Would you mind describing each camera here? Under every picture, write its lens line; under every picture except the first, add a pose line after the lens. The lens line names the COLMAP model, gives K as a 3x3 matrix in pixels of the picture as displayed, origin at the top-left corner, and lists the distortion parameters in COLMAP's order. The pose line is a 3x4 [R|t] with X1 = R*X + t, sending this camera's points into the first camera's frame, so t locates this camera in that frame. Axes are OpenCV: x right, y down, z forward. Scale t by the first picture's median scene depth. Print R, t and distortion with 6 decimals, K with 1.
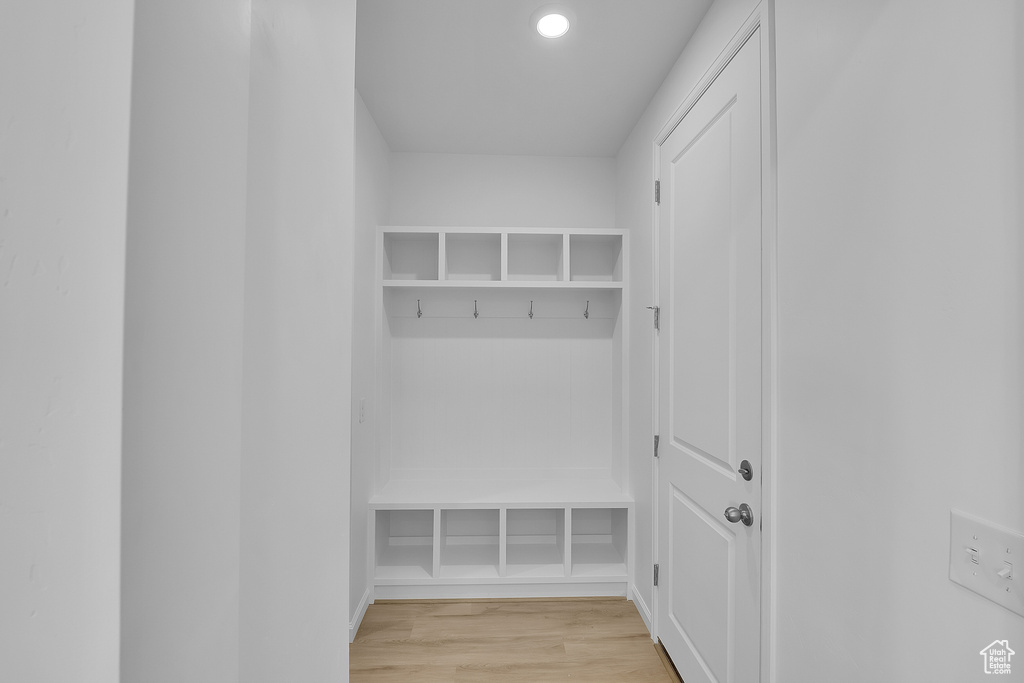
lens RADIAL K [[432.8, 0, 511.0], [0, 432.8, 341.8], [0, 0, 1]] dist [0.002351, 0.000283]
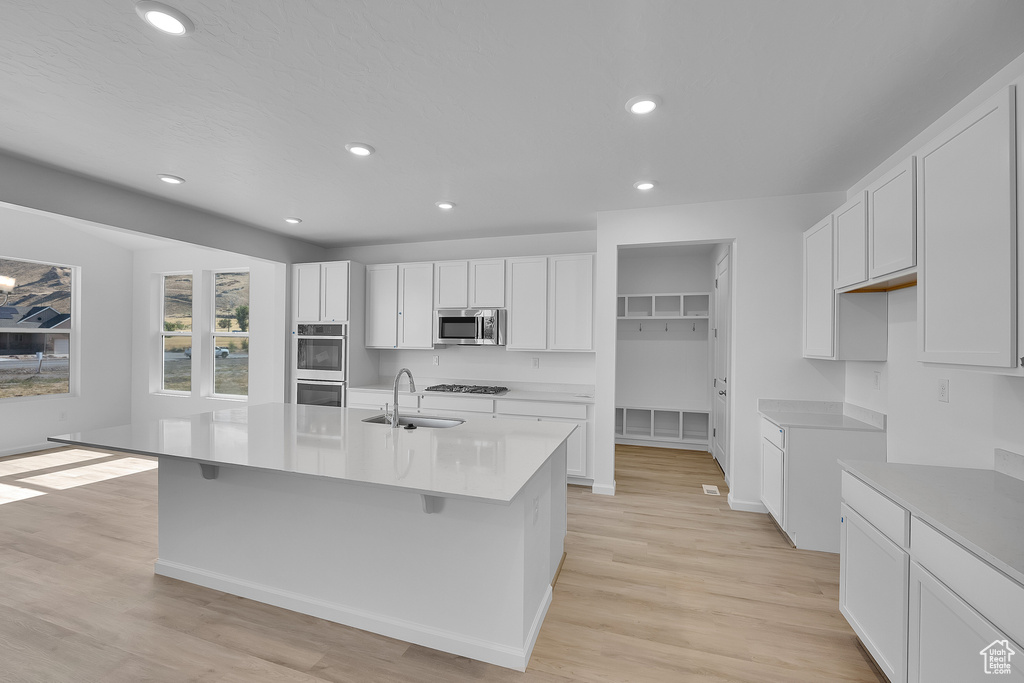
lens RADIAL K [[425.9, 0, 508.9], [0, 425.9, 337.0], [0, 0, 1]] dist [-0.010788, 0.000446]
pose [[0.937700, 0.003772, -0.347426, 0.051483], [-0.006772, 0.999950, -0.007421, -0.004720], [0.347381, 0.009311, 0.937678, -1.449813]]
